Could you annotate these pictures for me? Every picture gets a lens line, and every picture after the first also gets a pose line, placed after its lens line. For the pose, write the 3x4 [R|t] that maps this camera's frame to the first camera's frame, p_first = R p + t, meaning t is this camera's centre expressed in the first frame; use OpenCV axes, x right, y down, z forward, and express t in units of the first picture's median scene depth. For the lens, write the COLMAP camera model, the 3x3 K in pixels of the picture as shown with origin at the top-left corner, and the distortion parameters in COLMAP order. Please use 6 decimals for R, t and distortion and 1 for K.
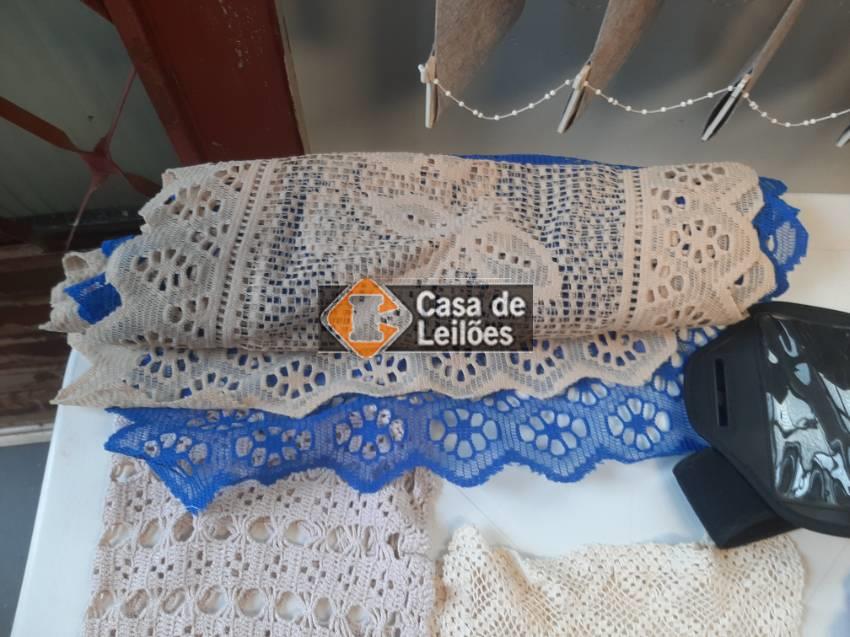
lens RADIAL K [[664.2, 0, 429.1], [0, 664.2, 323.0], [0, 0, 1]] dist [0.086482, -0.169247]
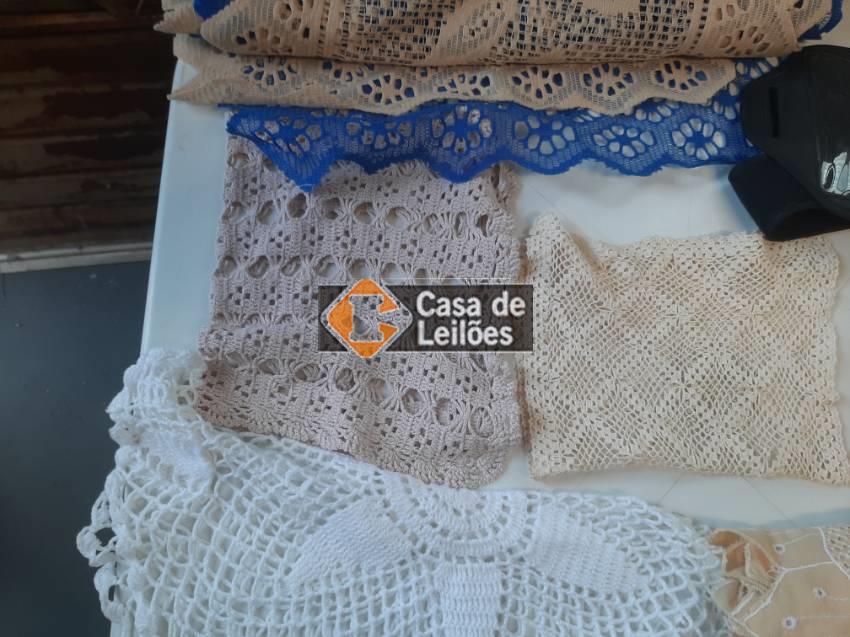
lens RADIAL K [[664.2, 0, 429.1], [0, 664.2, 323.0], [0, 0, 1]] dist [0.086482, -0.169247]
pose [[0.999686, 0.016523, 0.018817, -0.158455], [-0.018679, 0.992497, 0.120833, 0.350625], [-0.016679, -0.121147, 0.992494, -0.135503]]
